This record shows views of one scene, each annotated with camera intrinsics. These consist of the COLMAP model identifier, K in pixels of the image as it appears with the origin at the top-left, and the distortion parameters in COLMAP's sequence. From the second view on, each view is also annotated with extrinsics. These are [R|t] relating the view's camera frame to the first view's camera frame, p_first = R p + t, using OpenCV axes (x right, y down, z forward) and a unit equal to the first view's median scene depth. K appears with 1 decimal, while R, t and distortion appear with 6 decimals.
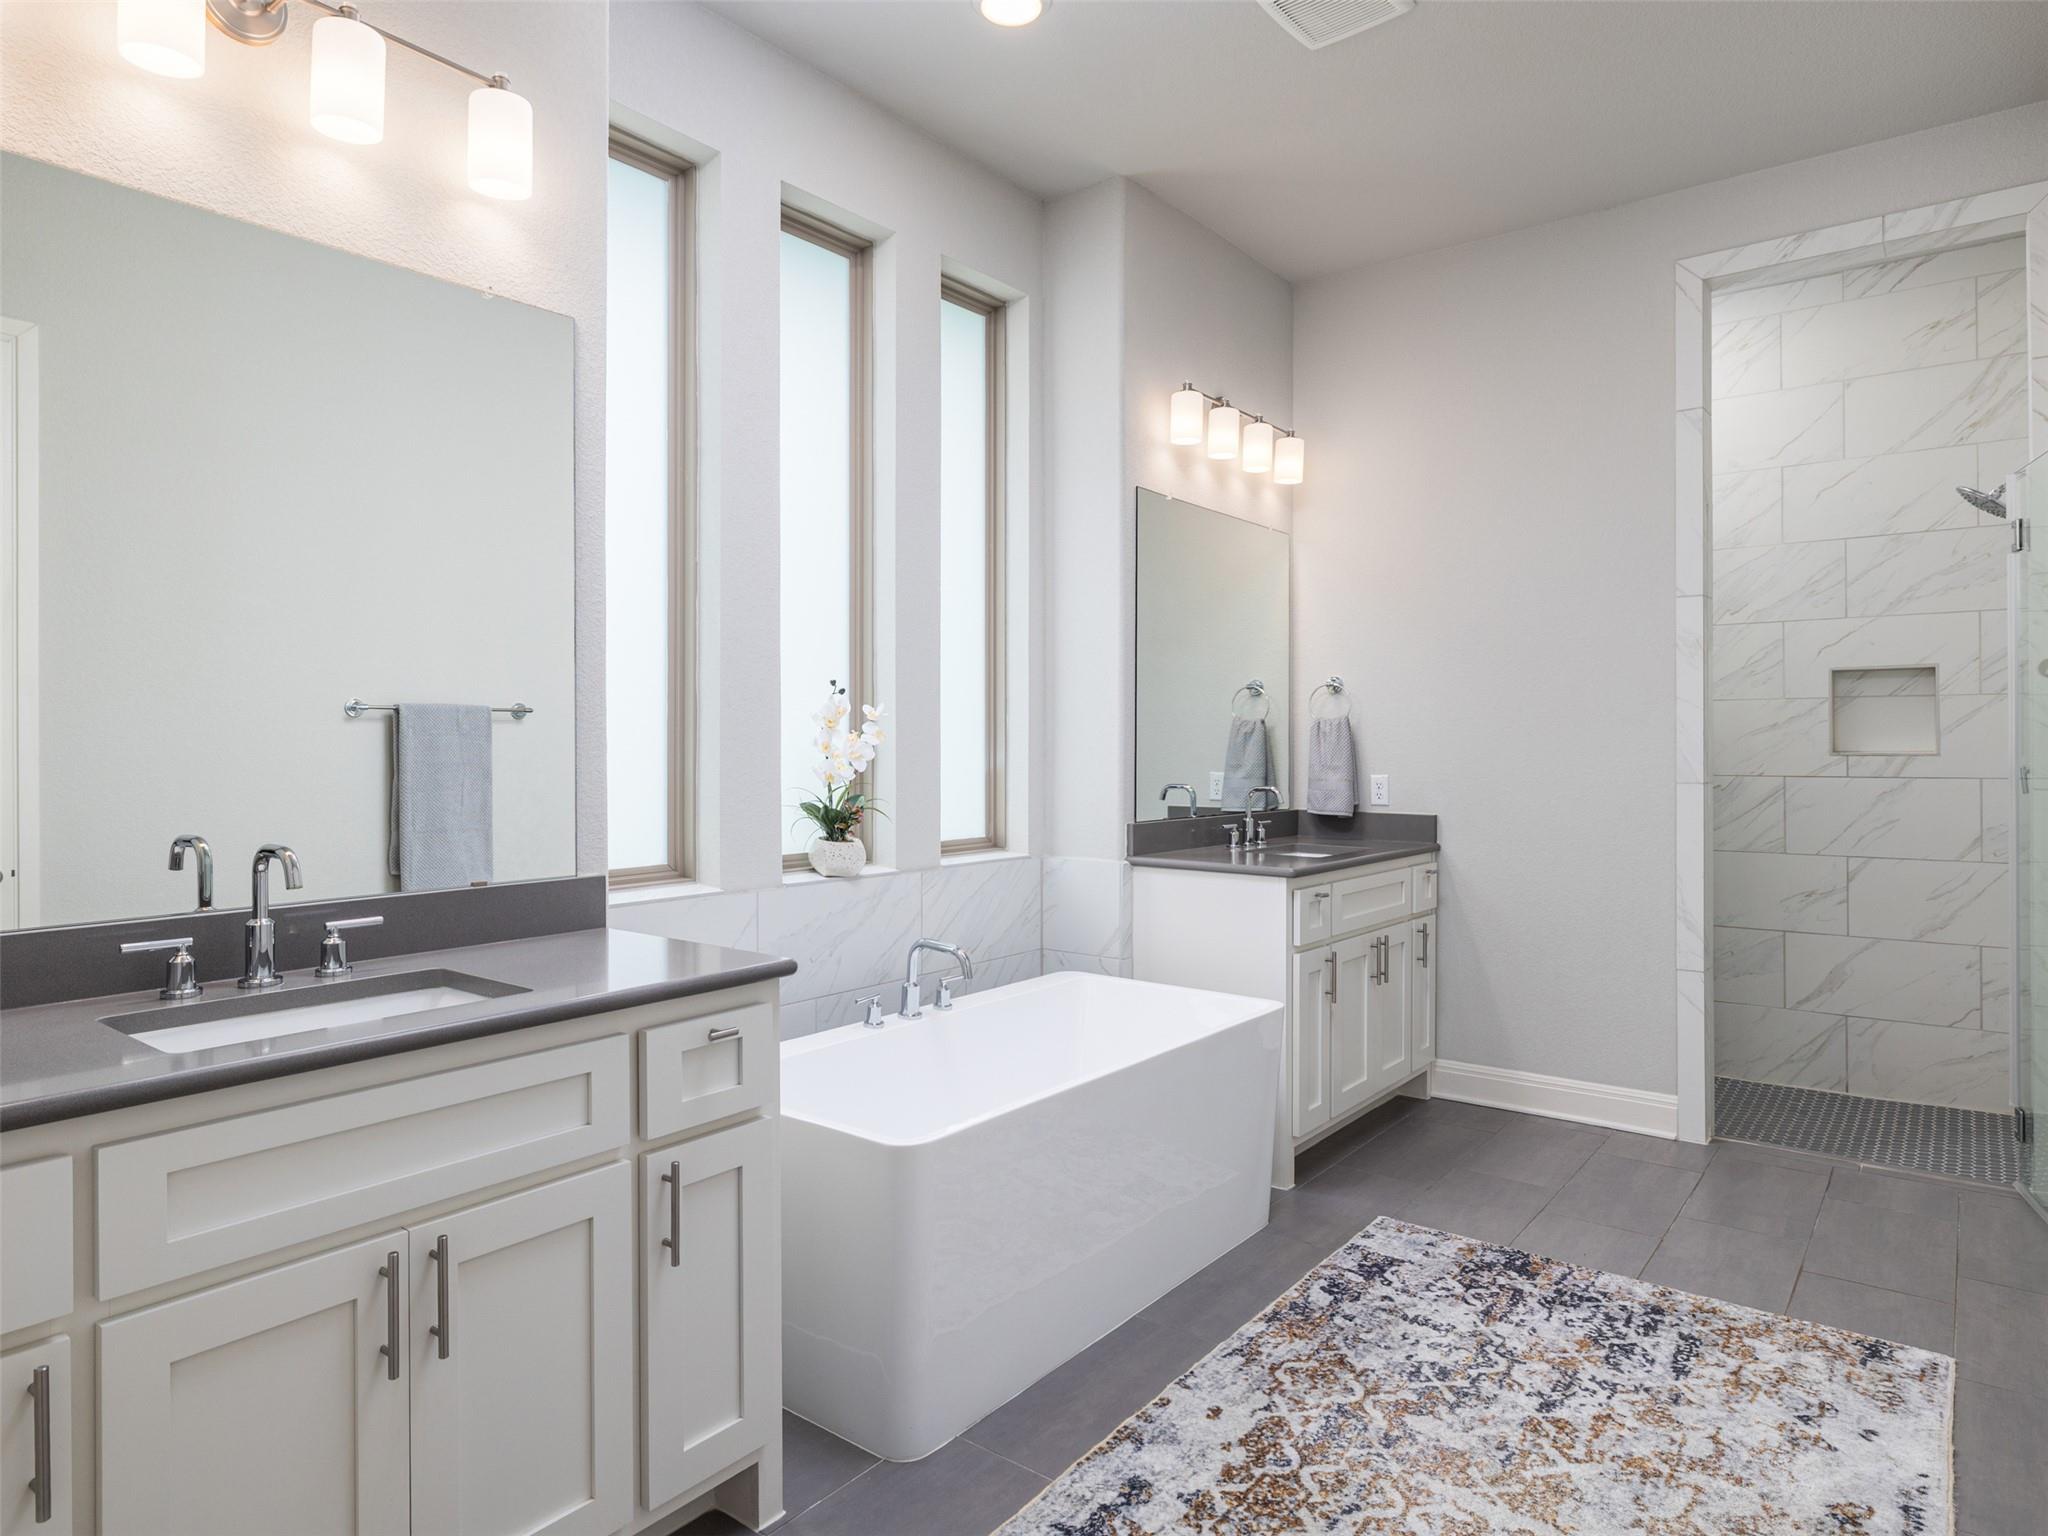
lens RADIAL K [[1206.0, 0, 1024.2], [0, 1206.0, 755.6], [0, 0, 1]] dist [-0.002374, -0.000106]
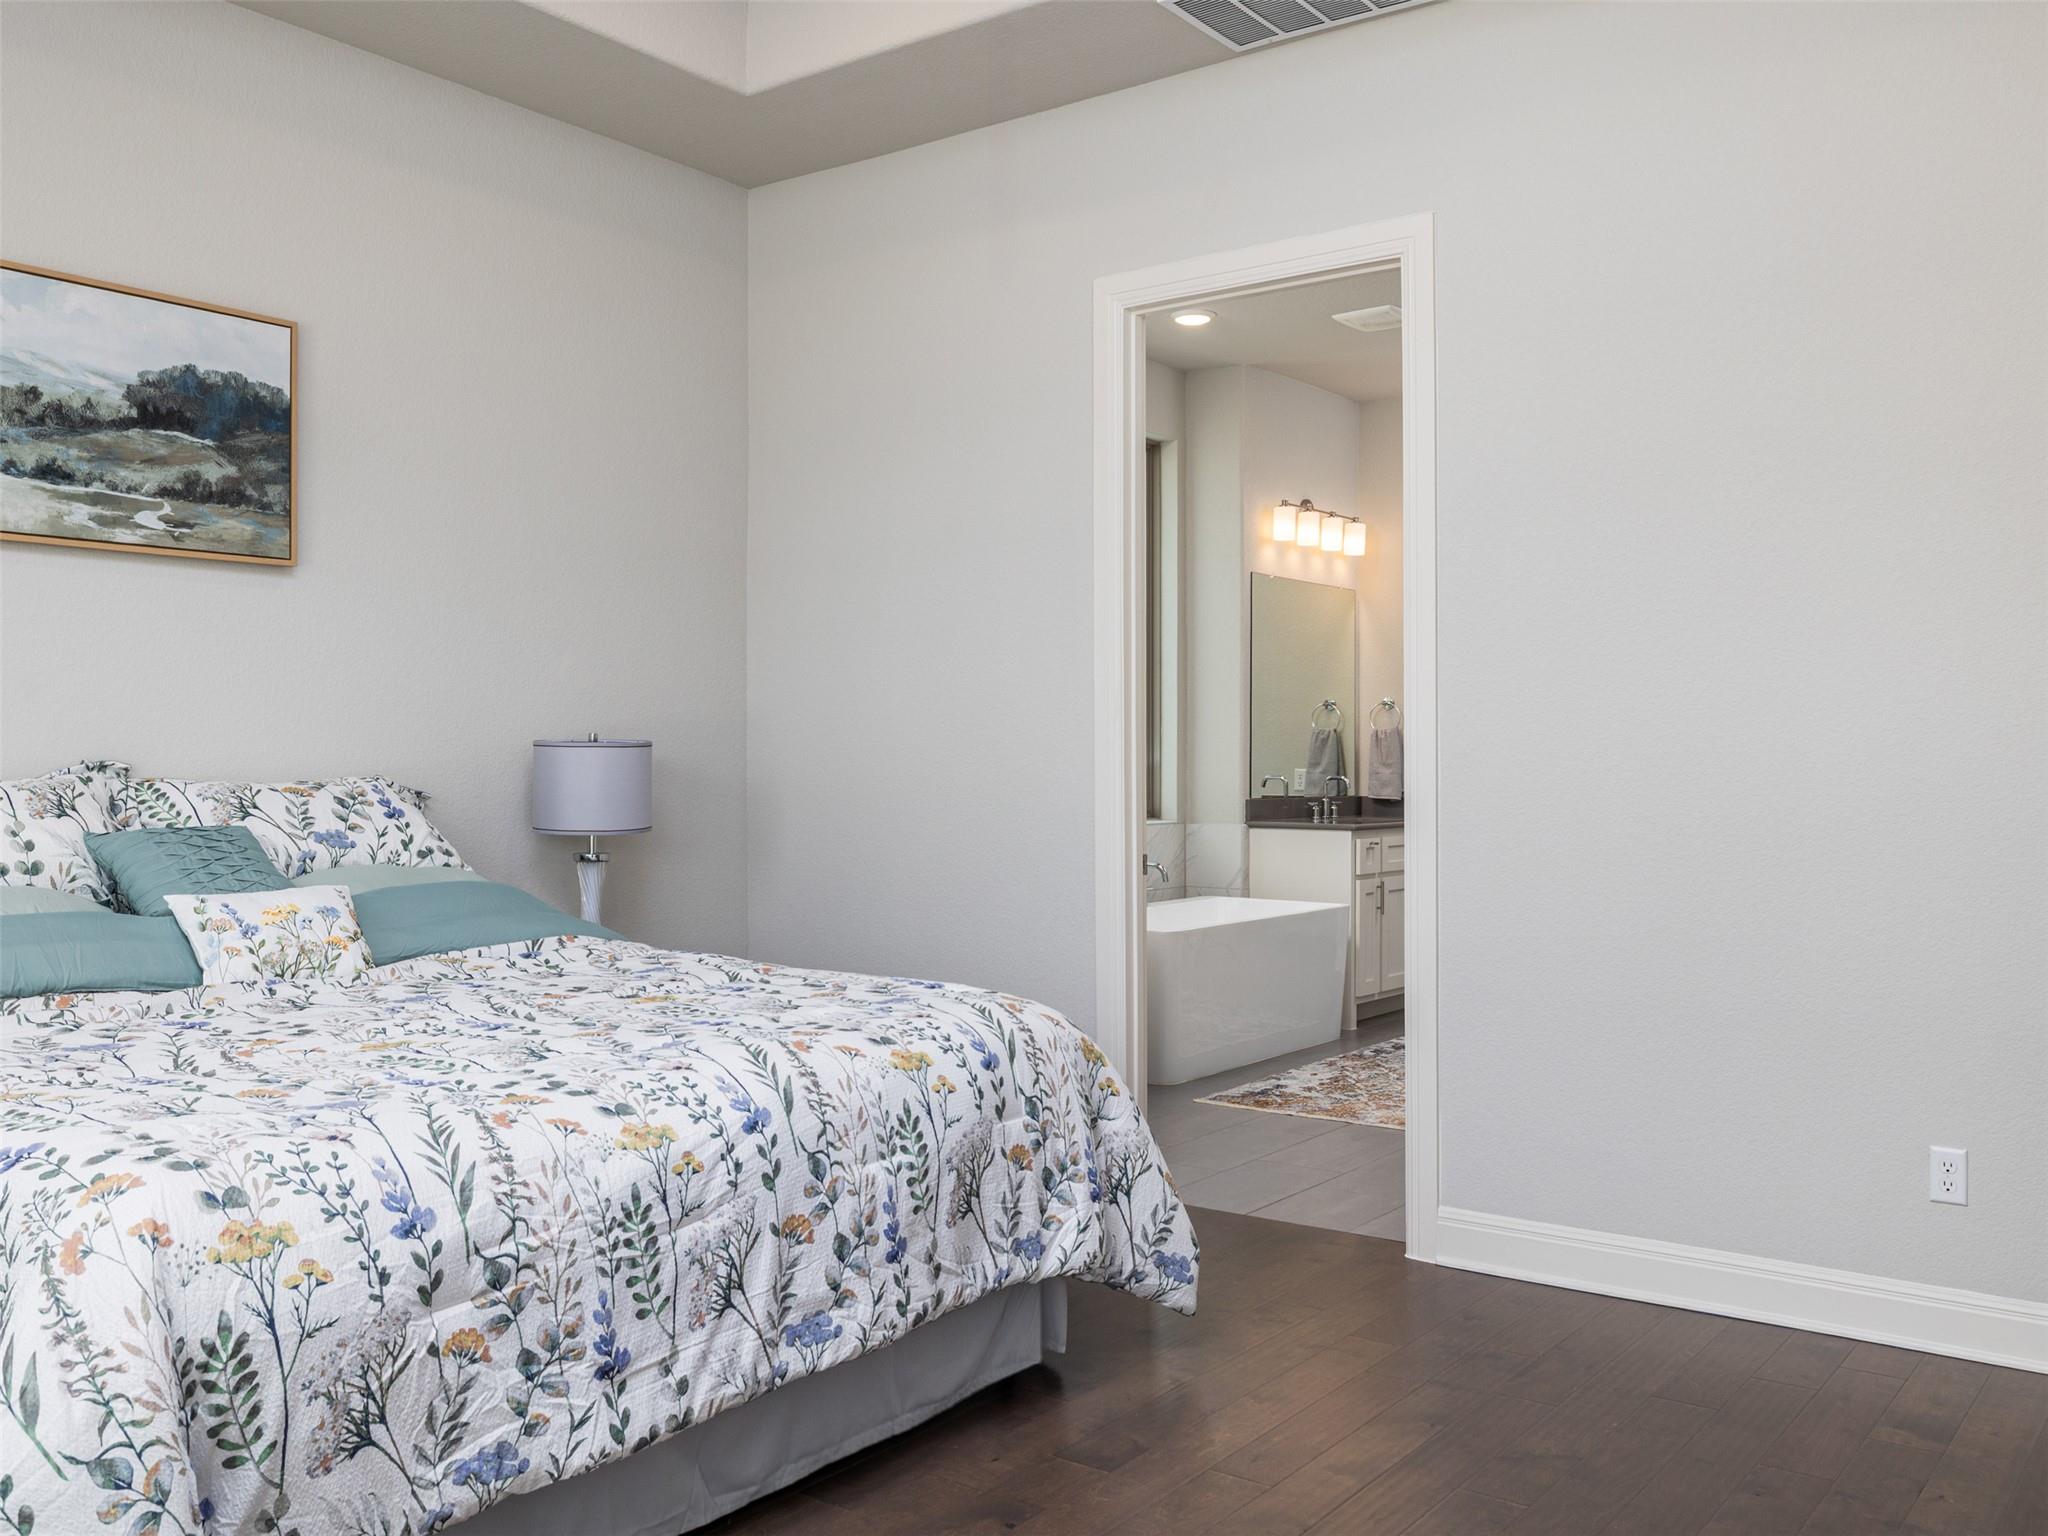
lens RADIAL K [[1800.3, 0, 1025.0], [0, 1800.3, 778.7], [0, 0, 1]] dist [0.006286, -0.006610]
pose [[0.999598, 0.000689, 0.028349, -0.230521], [-0.000610, 0.999996, -0.002819, 0.034897], [-0.028350, 0.002801, 0.999594, -1.120090]]
